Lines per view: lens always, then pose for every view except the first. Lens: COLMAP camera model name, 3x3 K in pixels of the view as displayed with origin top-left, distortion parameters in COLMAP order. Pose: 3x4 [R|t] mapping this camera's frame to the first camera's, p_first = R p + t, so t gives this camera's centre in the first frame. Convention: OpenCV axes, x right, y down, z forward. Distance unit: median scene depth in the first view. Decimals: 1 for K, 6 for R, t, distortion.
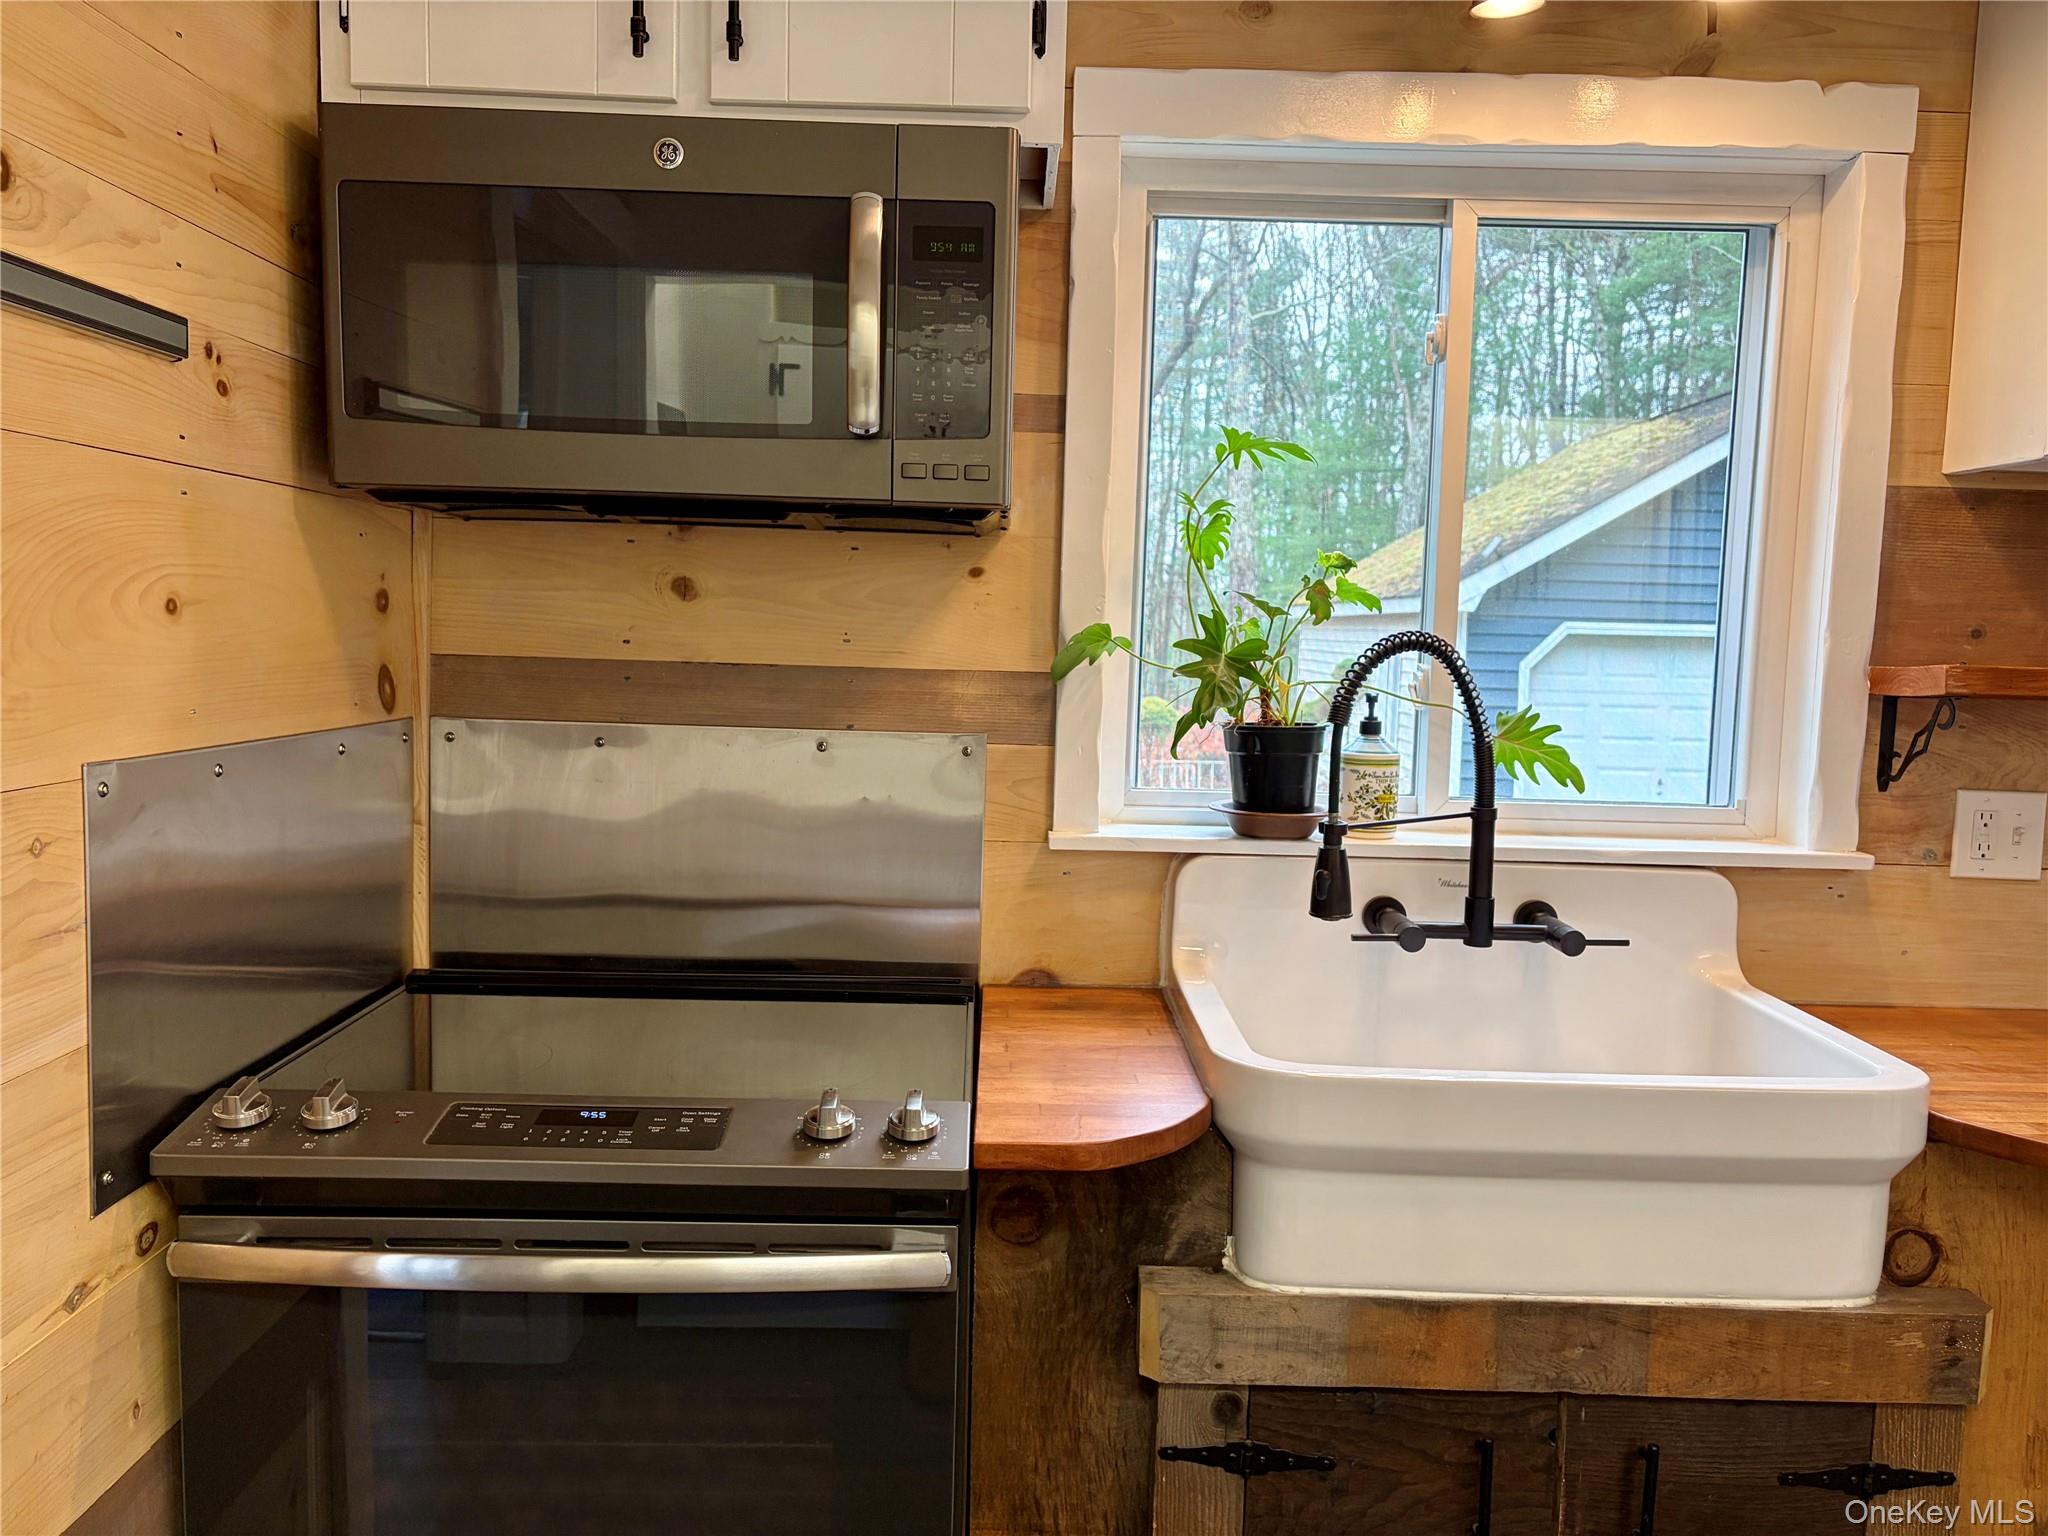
lens RADIAL K [[1532.0, 0, 1025.6], [0, 1532.0, 771.1], [0, 0, 1]] dist [0.061739, -0.075440]
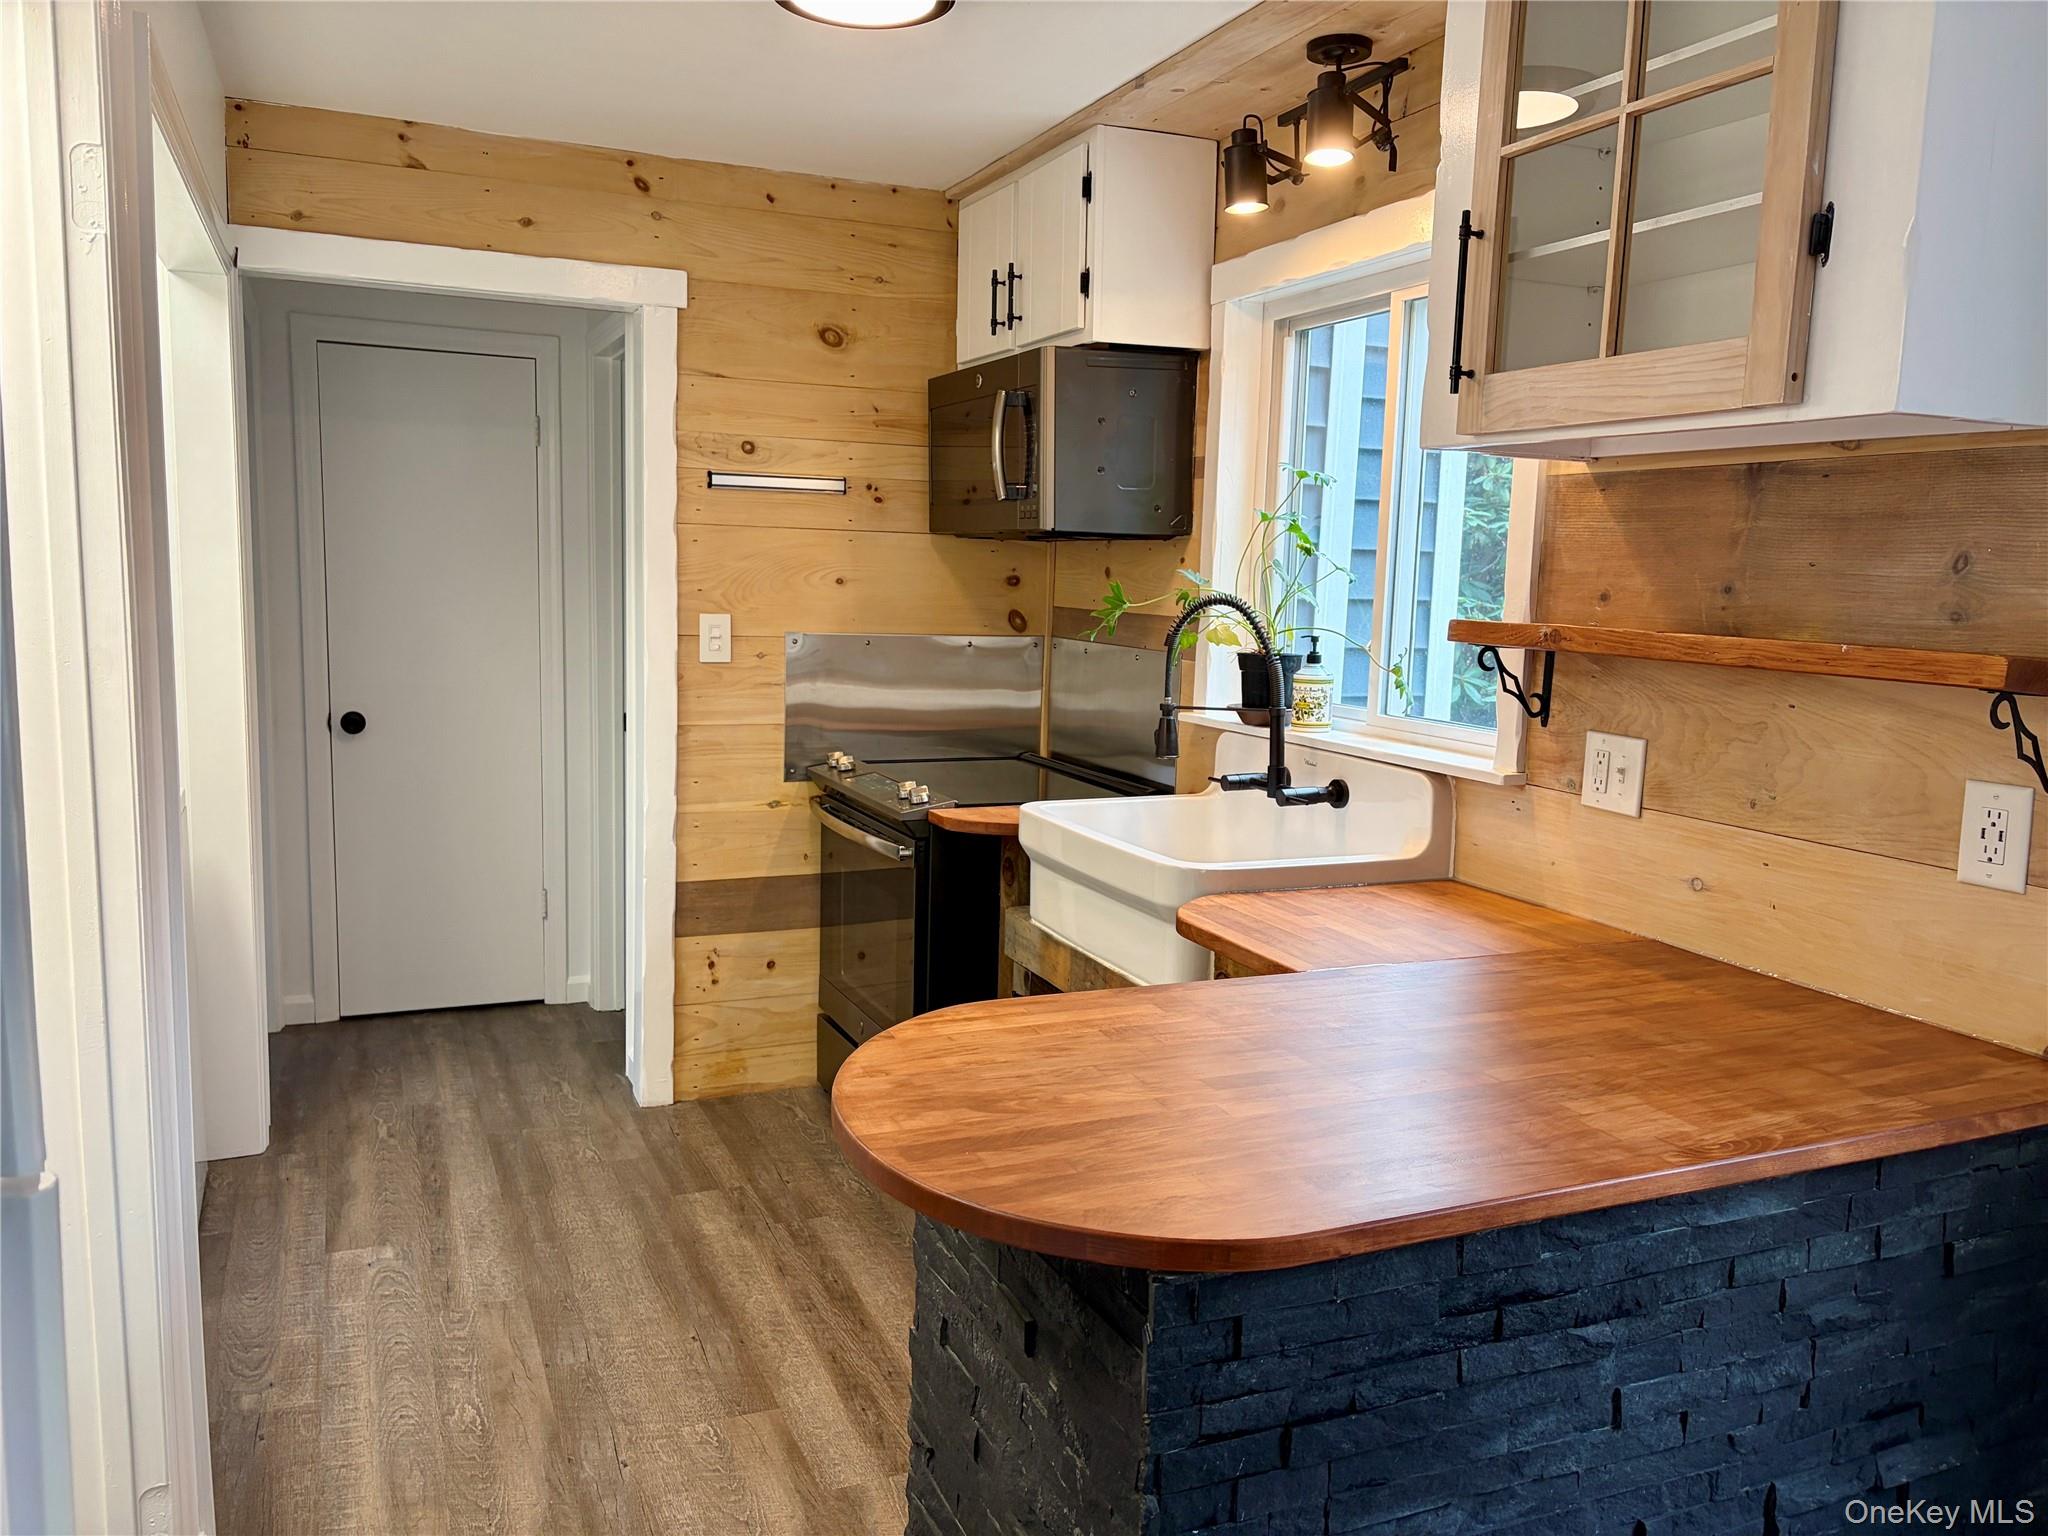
lens RADIAL K [[1540.7, 0, 1022.1], [0, 1540.7, 775.9], [0, 0, 1]] dist [0.056351, -0.114696]
pose [[0.387033, 0.107072, -0.915828, 1.620911], [-0.104223, 0.991950, 0.071926, 0.006847], [0.916157, 0.067612, 0.395076, 0.159516]]
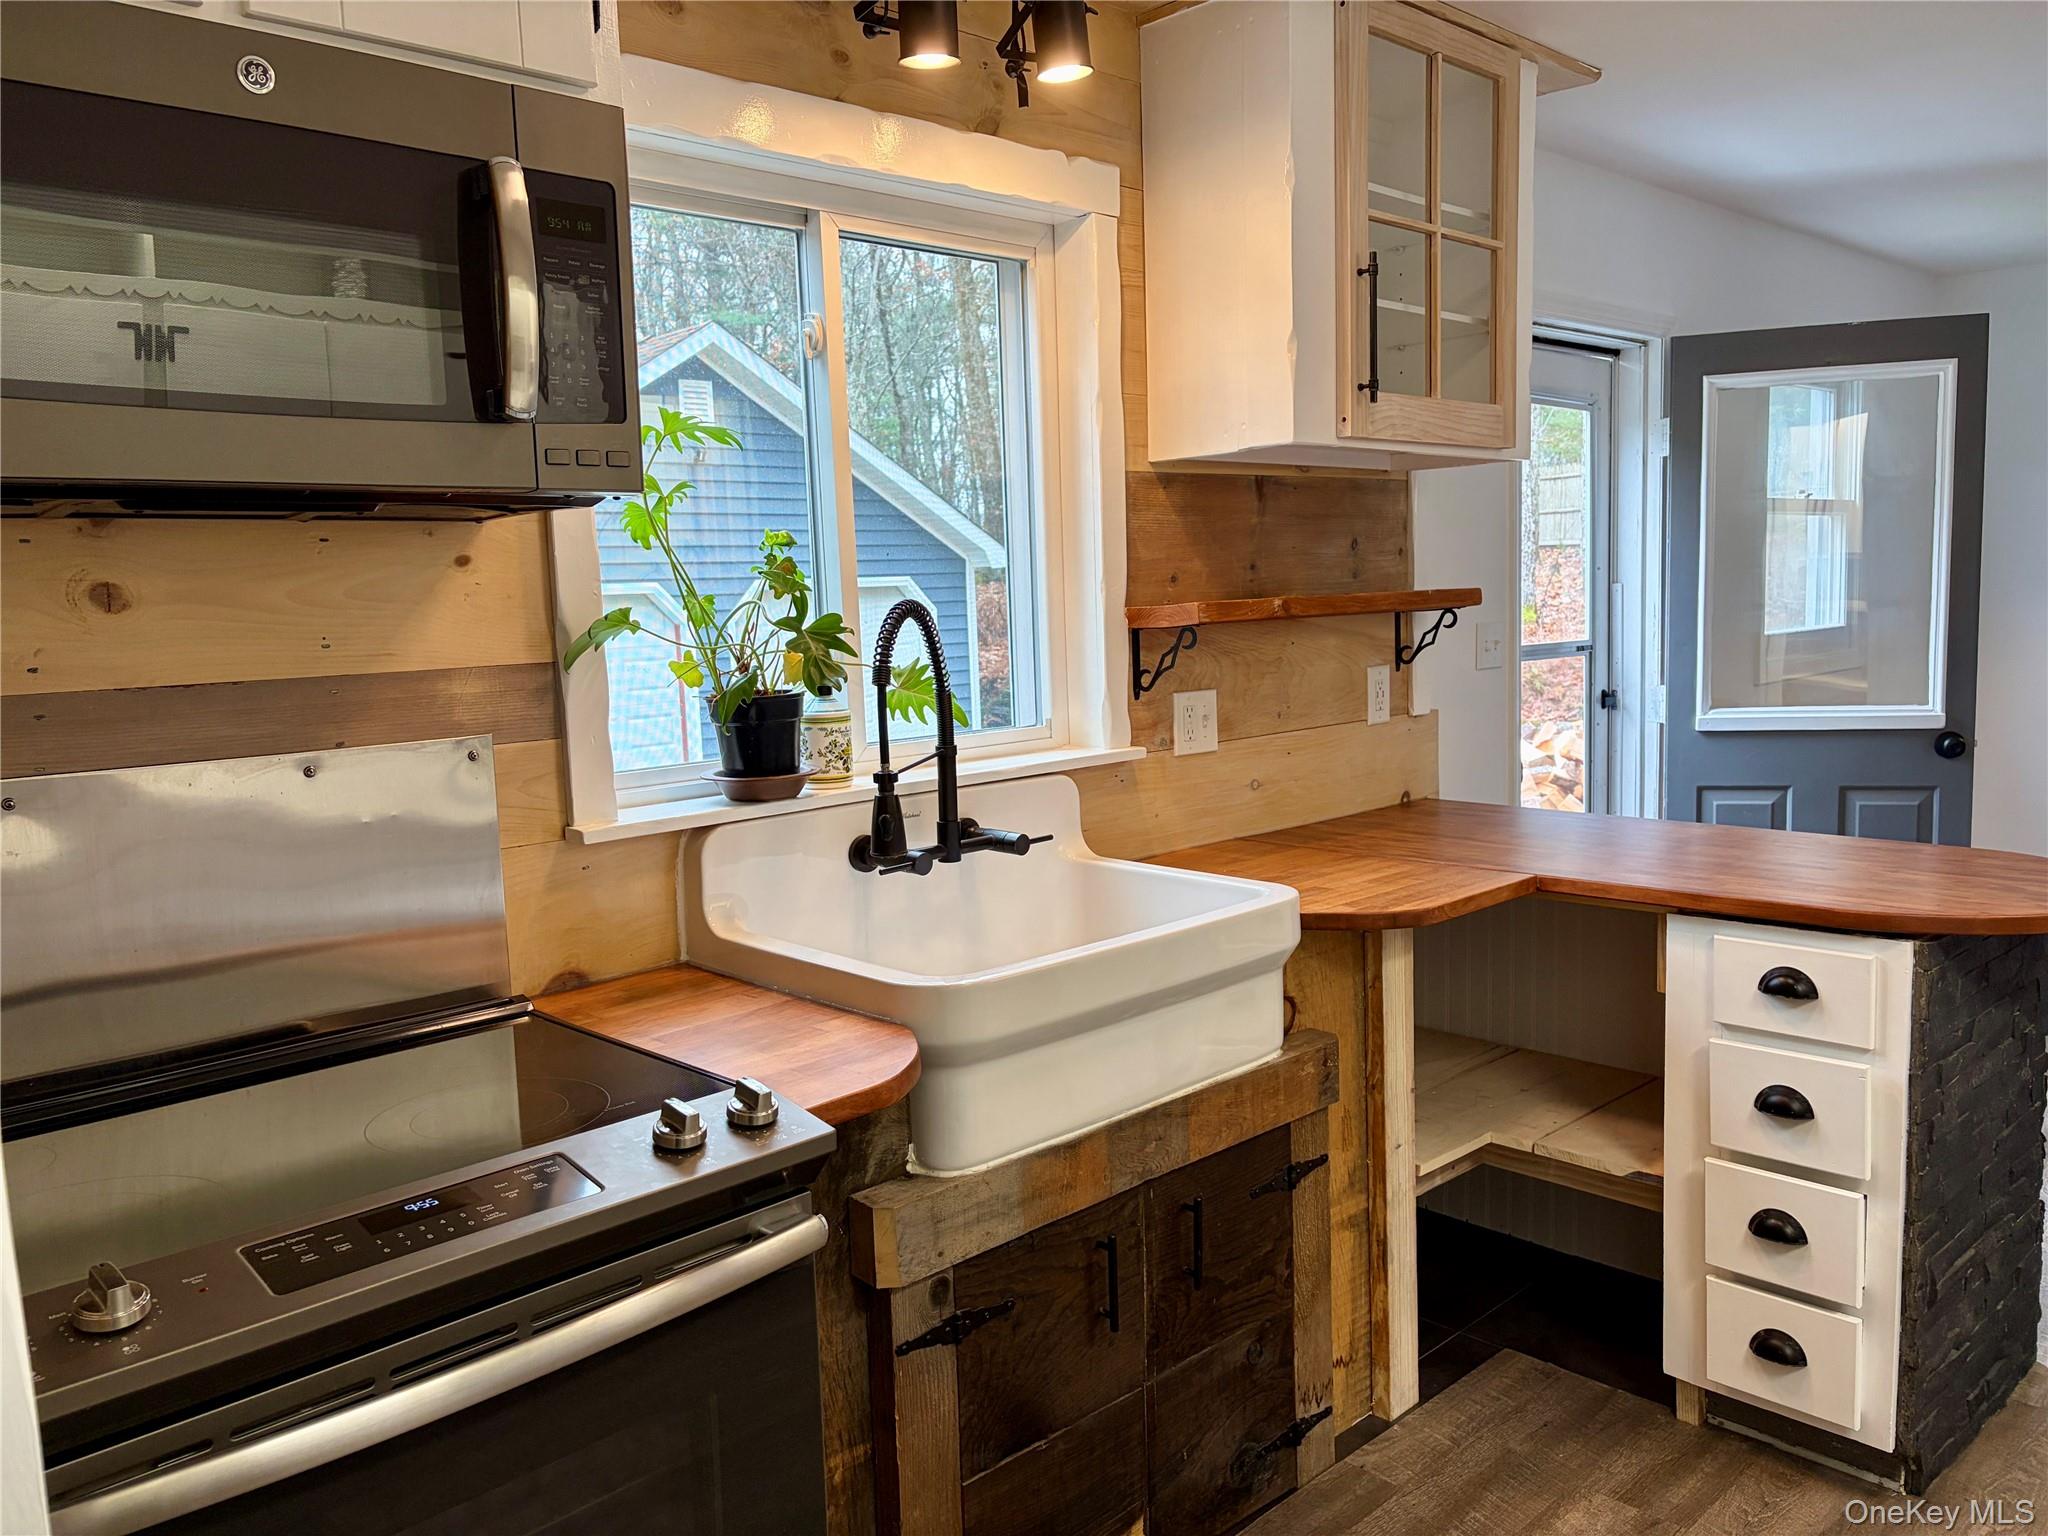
lens RADIAL K [[1537.0, 0, 1018.2], [0, 1537.0, 767.0], [0, 0, 1]] dist [0.086630, -0.070705]
pose [[0.731803, -0.131506, 0.668708, -0.452941], [0.118416, 0.990817, 0.065261, -0.030263], [-0.671150, 0.031428, 0.740655, 0.089016]]
